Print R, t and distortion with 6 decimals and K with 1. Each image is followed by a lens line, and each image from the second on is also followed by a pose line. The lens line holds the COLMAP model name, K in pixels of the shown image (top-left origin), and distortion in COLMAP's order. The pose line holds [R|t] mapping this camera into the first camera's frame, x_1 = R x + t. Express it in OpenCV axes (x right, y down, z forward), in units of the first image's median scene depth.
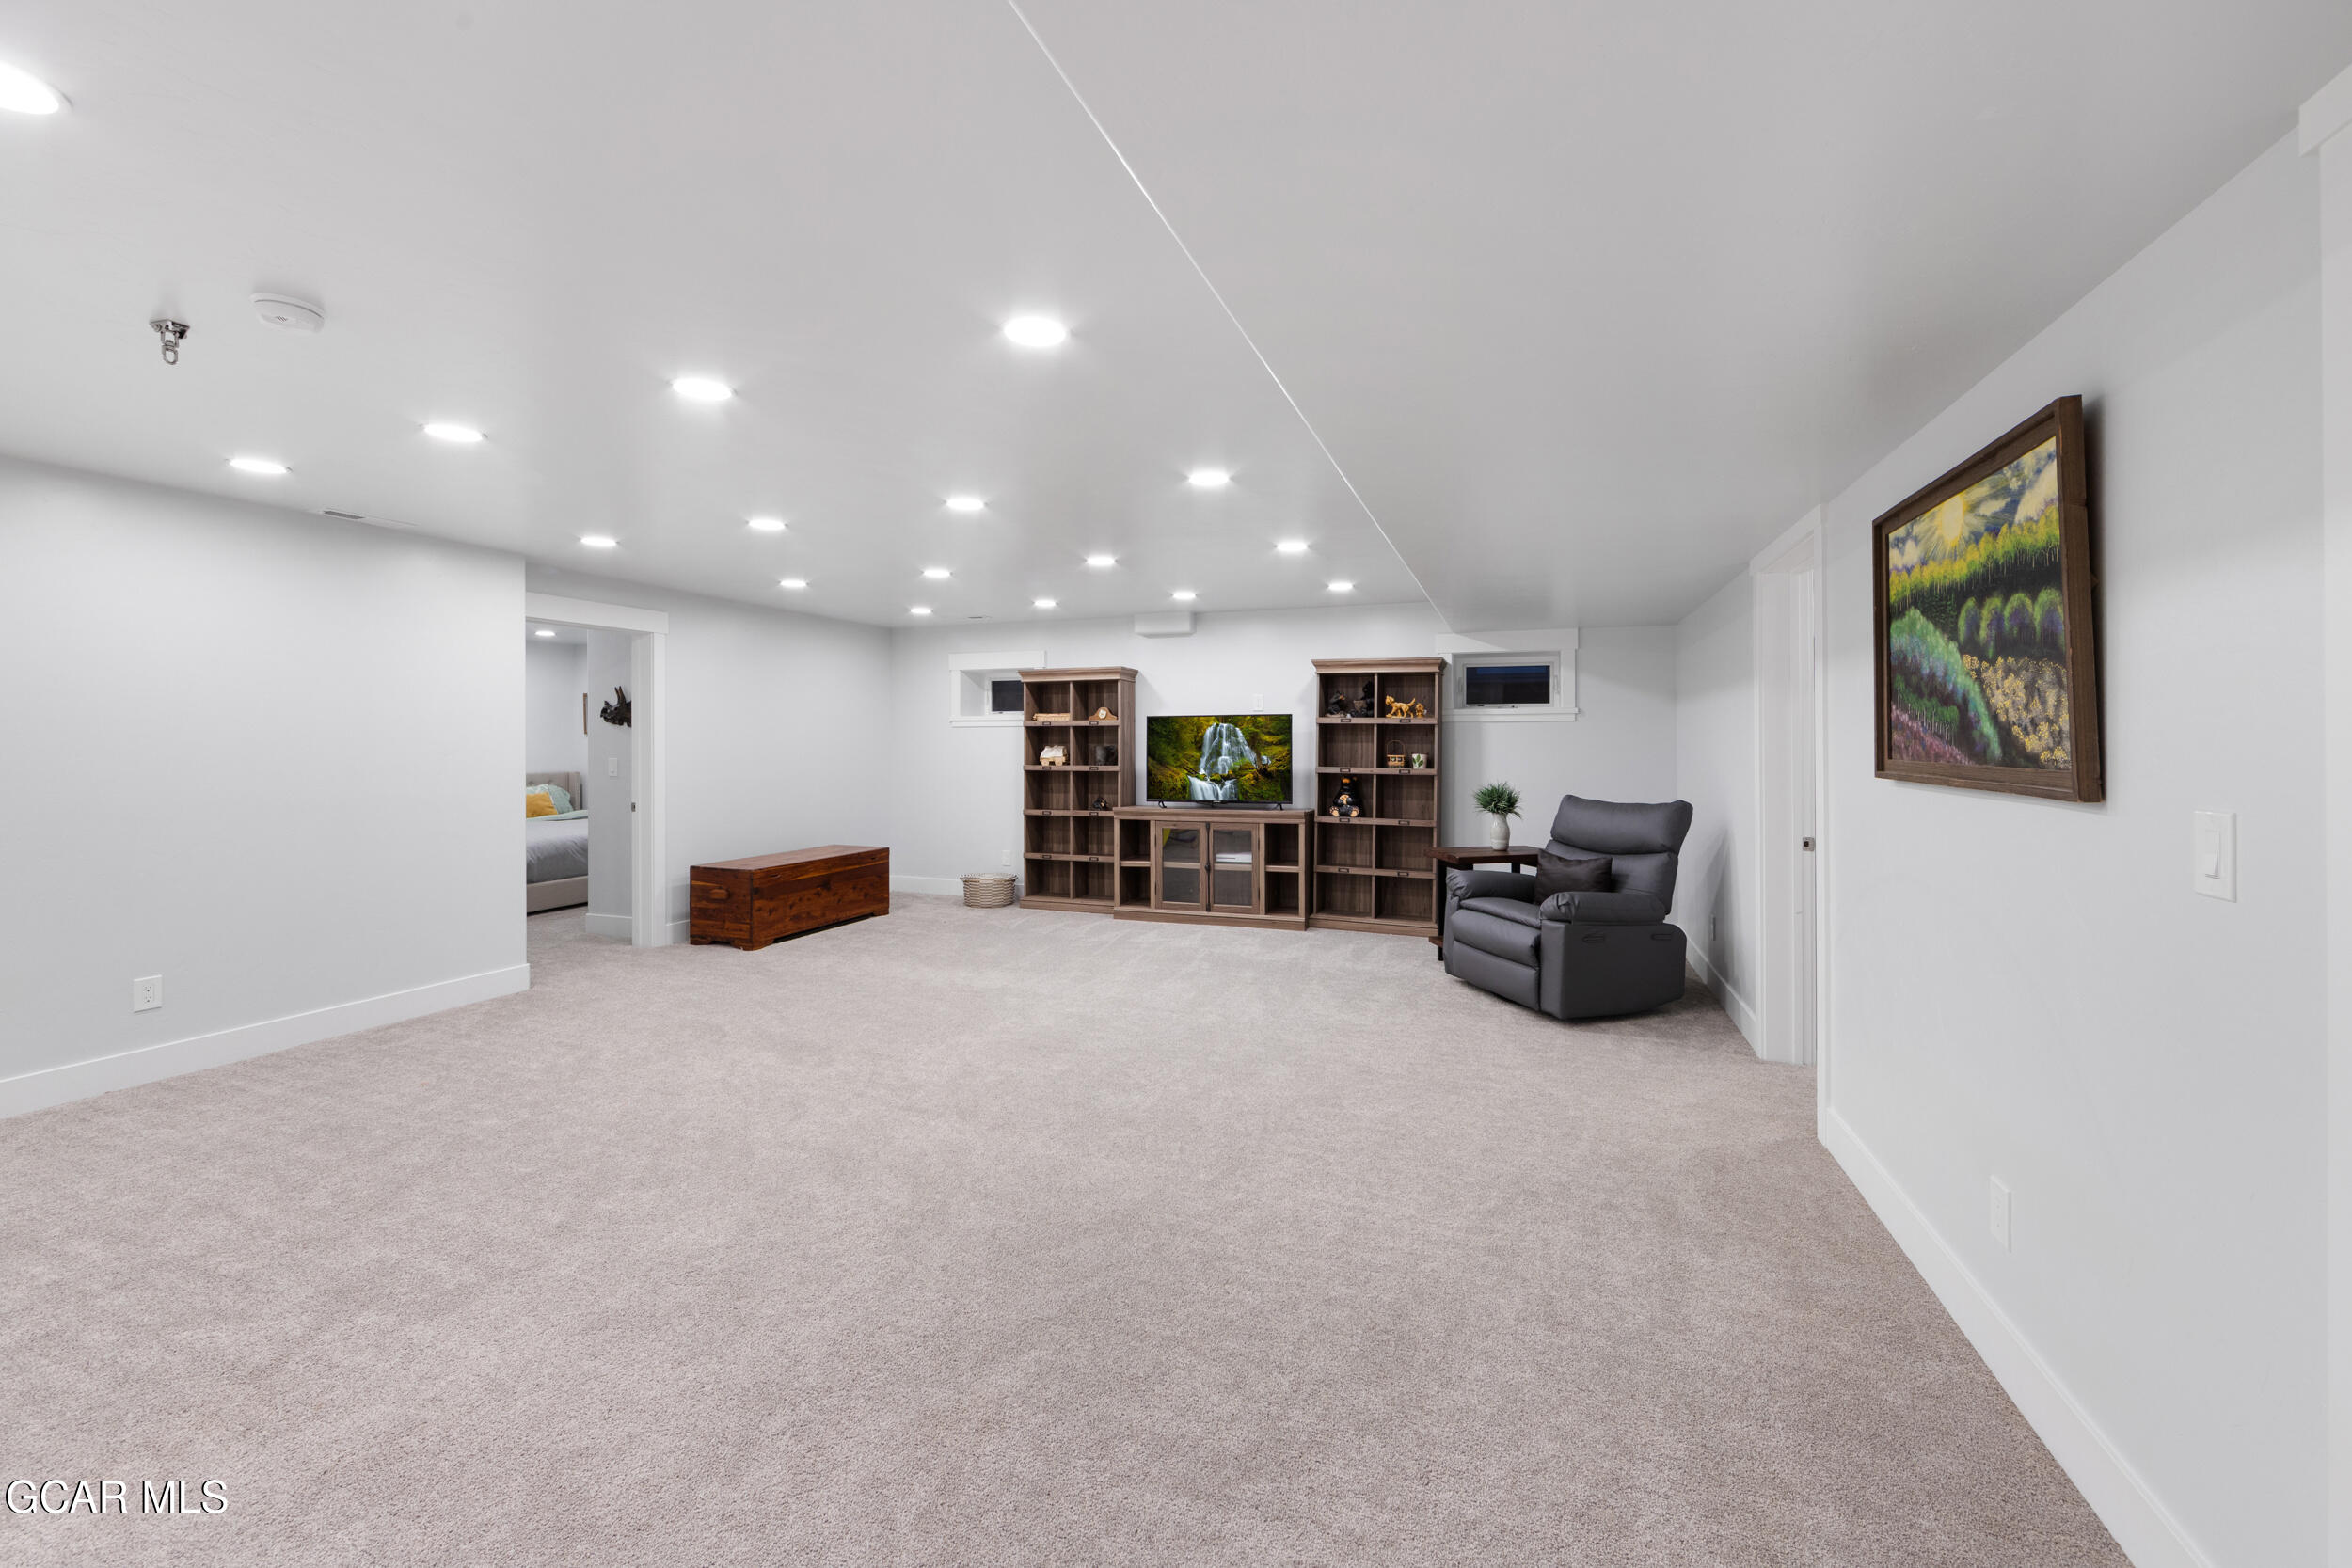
lens RADIAL K [[939.9, 0, 1177.4], [0, 939.9, 733.0], [0, 0, 1]] dist [-0.000126, -0.000005]
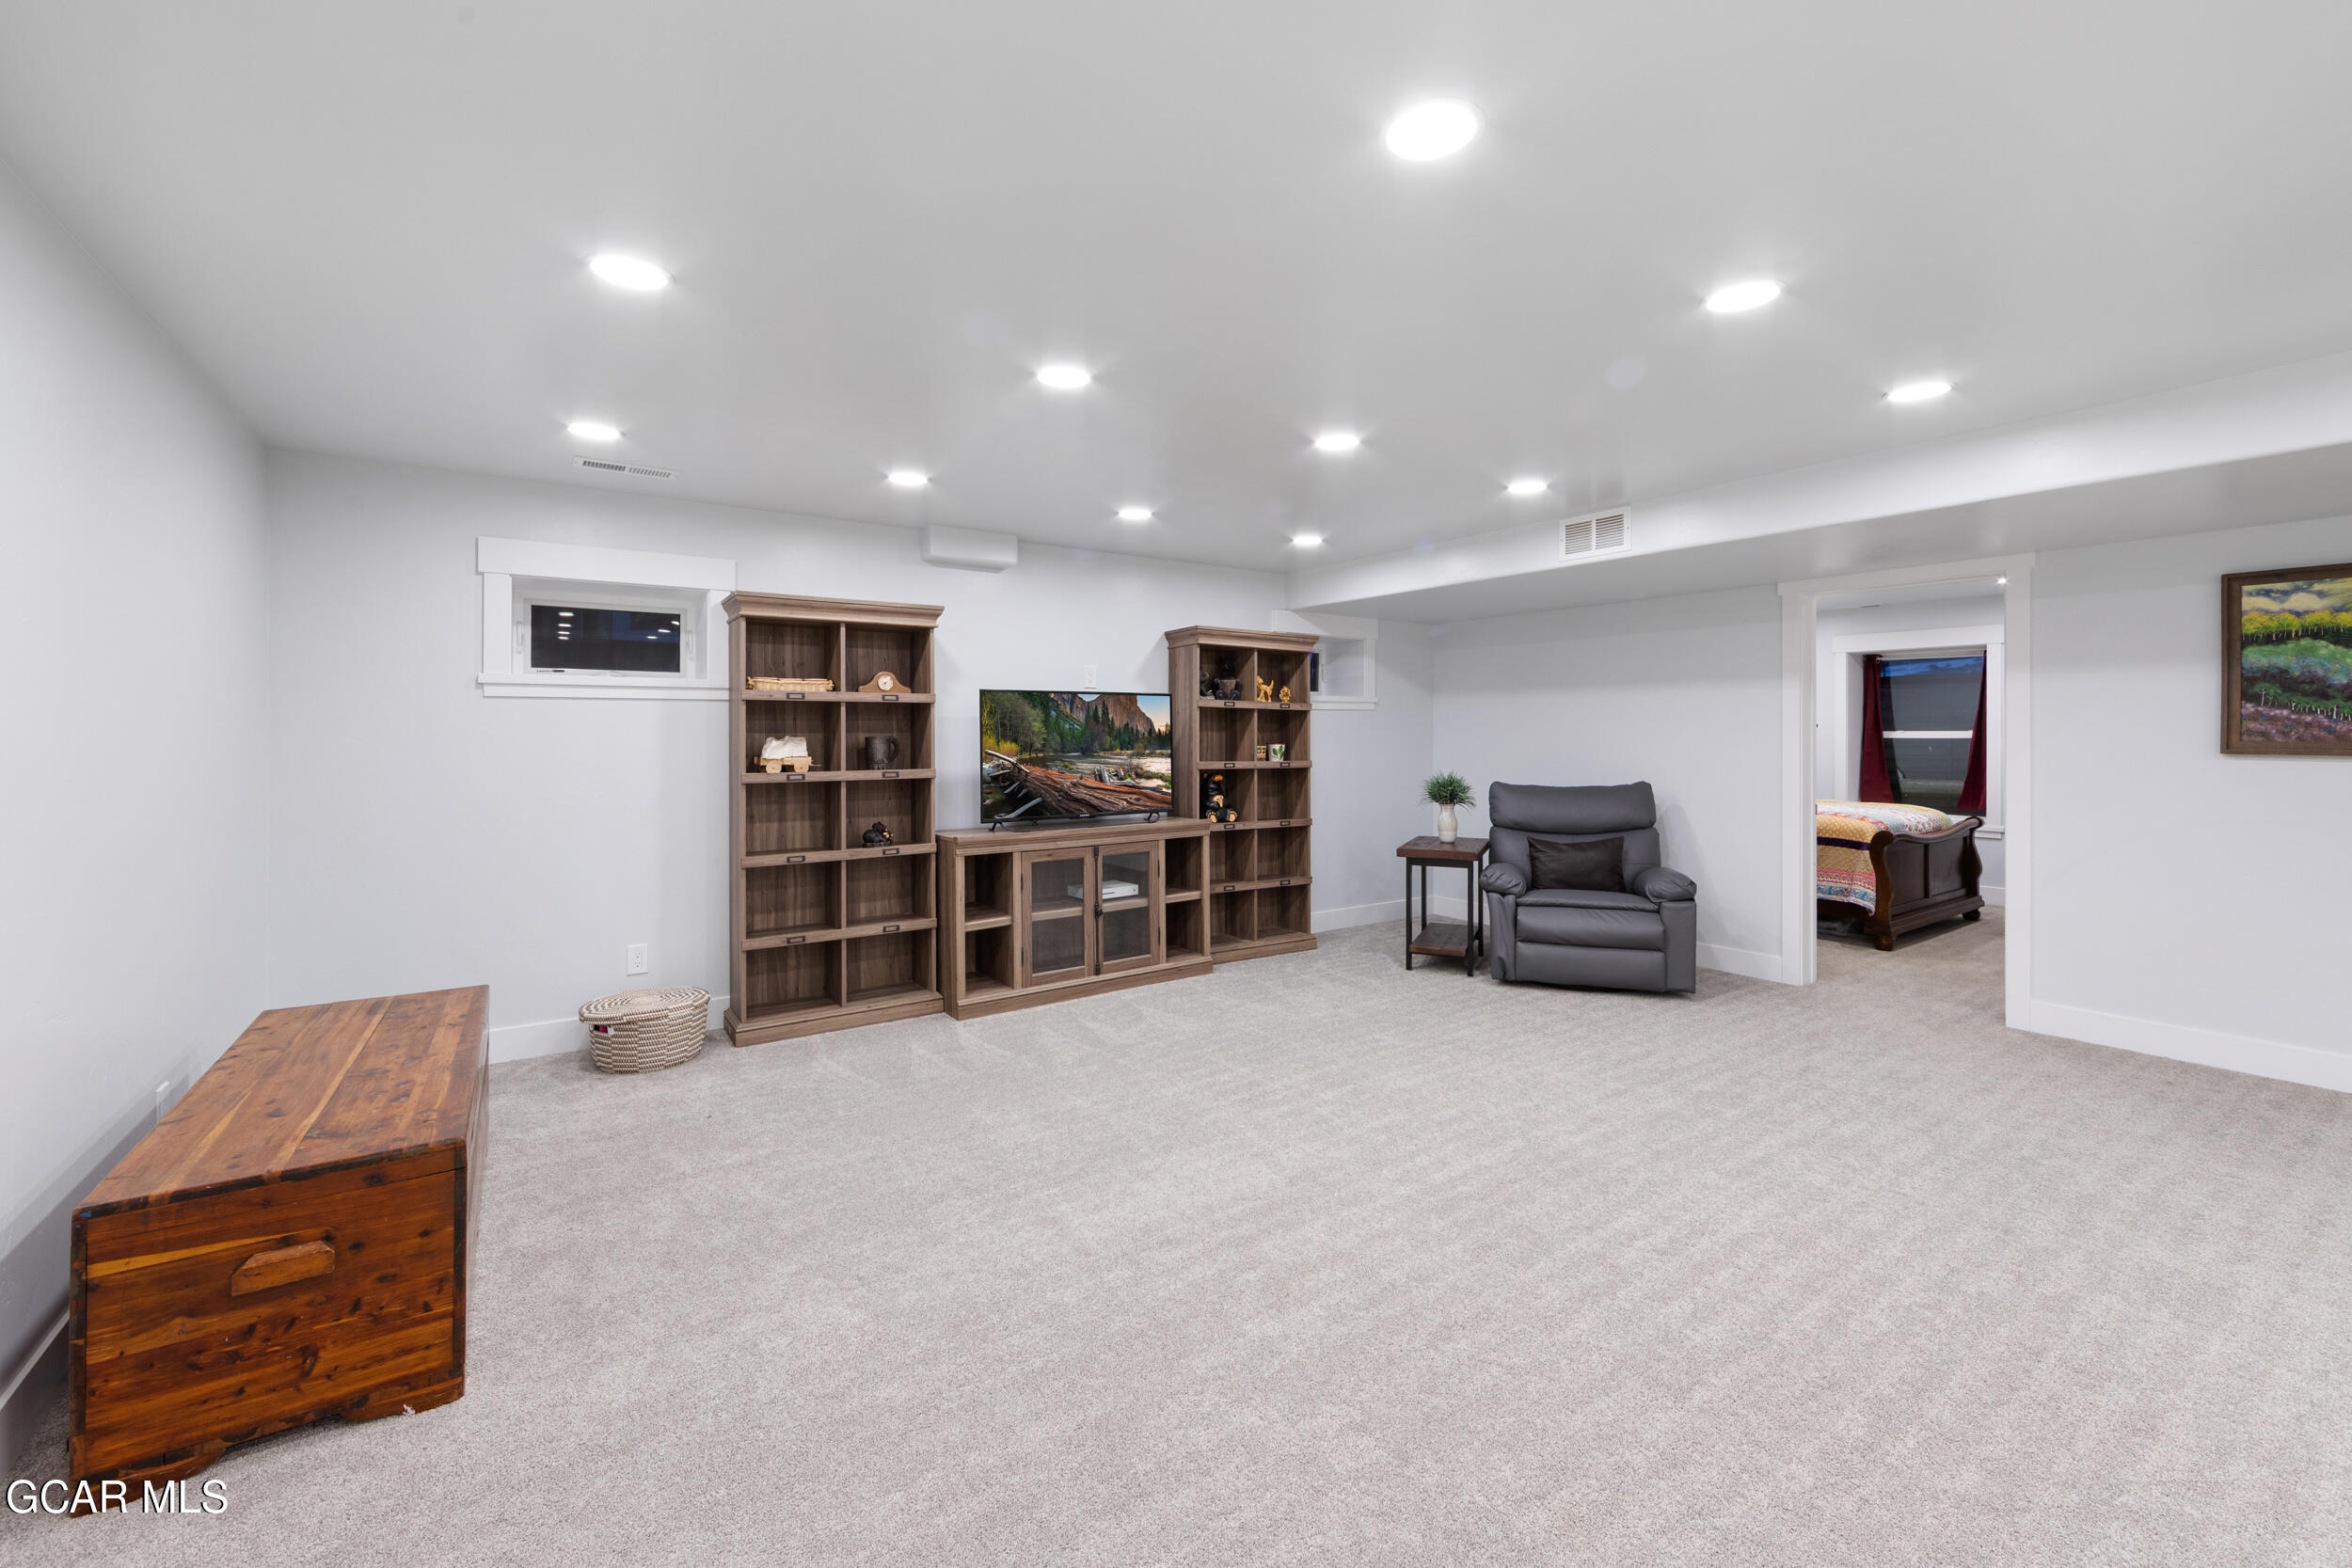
lens RADIAL K [[947.5, 0, 1179.9], [0, 947.5, 720.6], [0, 0, 1]] dist [-0.000165, 0.000108]
pose [[0.573913, 0.009964, 0.818856, -0.512383], [-0.007603, 0.999948, -0.006839, 0.007018], [-0.818881, -0.002300, 0.573959, 0.557120]]
